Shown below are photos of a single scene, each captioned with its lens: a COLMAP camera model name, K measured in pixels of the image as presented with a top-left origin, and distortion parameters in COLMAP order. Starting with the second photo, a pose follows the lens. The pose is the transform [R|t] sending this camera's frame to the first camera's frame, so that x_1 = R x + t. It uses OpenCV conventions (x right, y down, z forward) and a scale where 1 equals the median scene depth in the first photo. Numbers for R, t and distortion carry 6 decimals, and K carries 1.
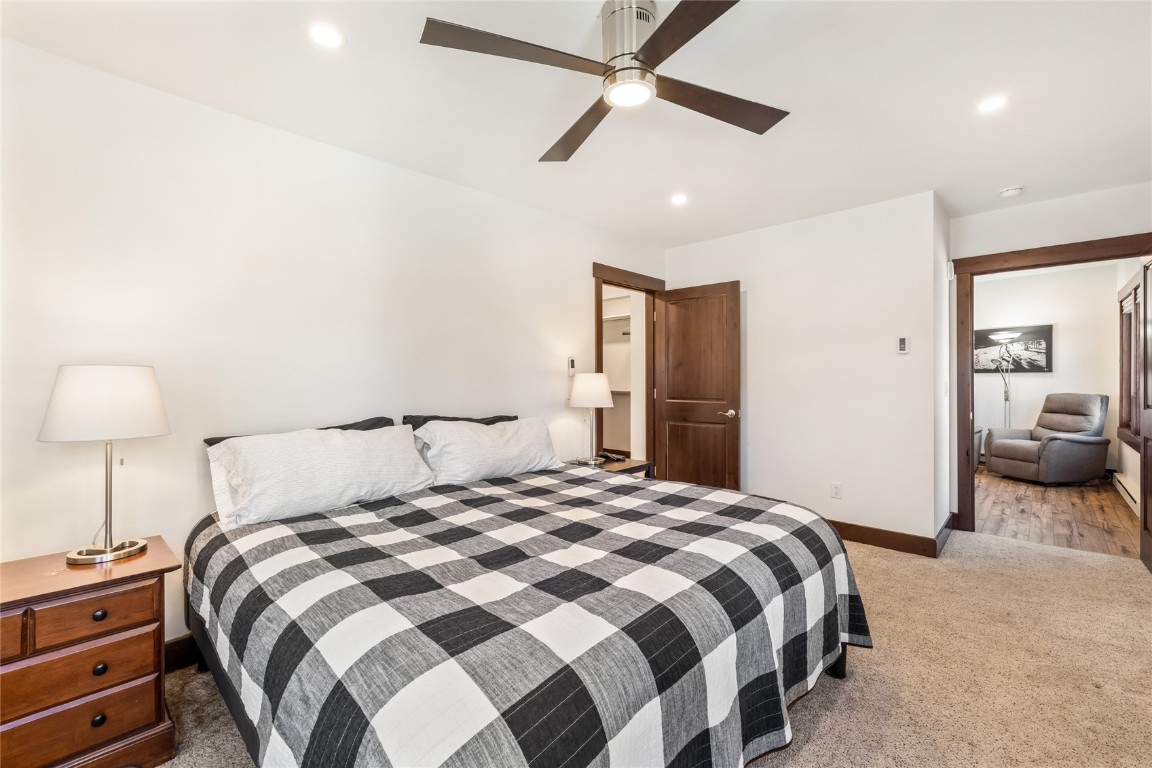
lens RADIAL K [[505.9, 0, 583.2], [0, 505.9, 380.5], [0, 0, 1]] dist [0.002784, 0.000504]
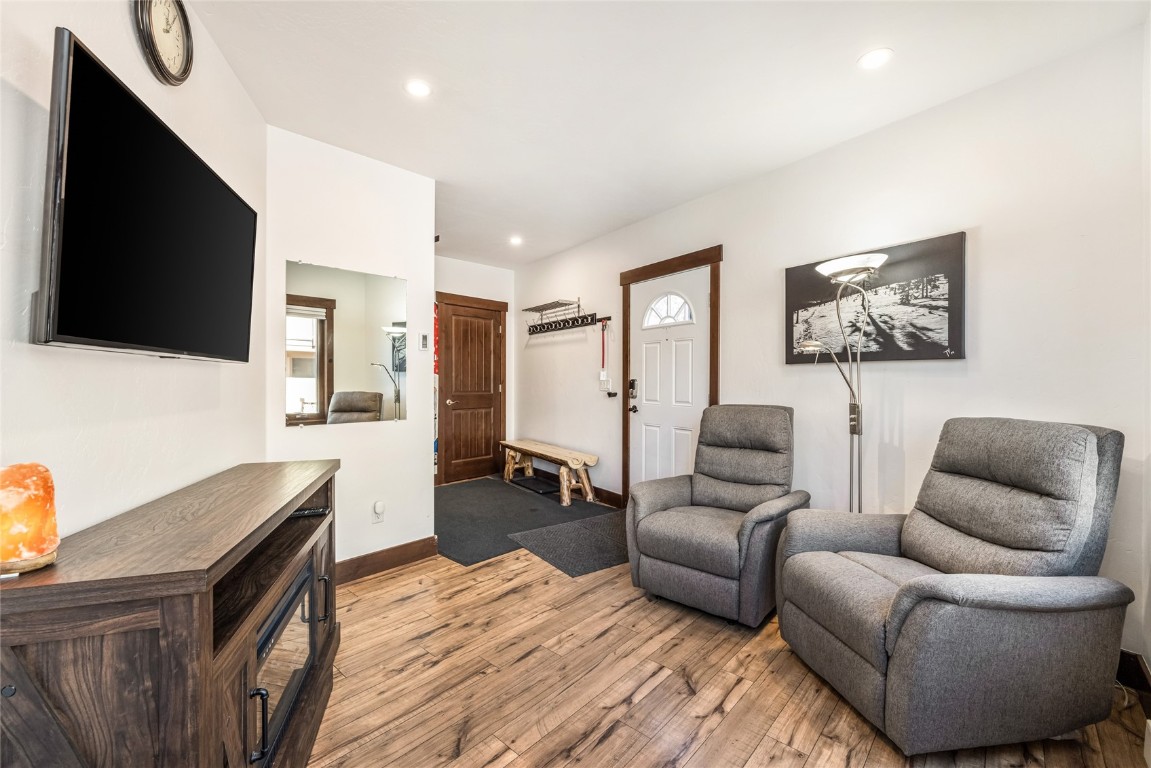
lens RADIAL K [[505.5, 0, 573.3], [0, 505.5, 380.8], [0, 0, 1]] dist [0.002784, 0.000504]
pose [[0.999858, 0.001543, 0.016764, 0.621998], [-0.001614, 0.999990, 0.004256, -0.001462], [-0.016757, -0.004282, 0.999850, 0.623489]]
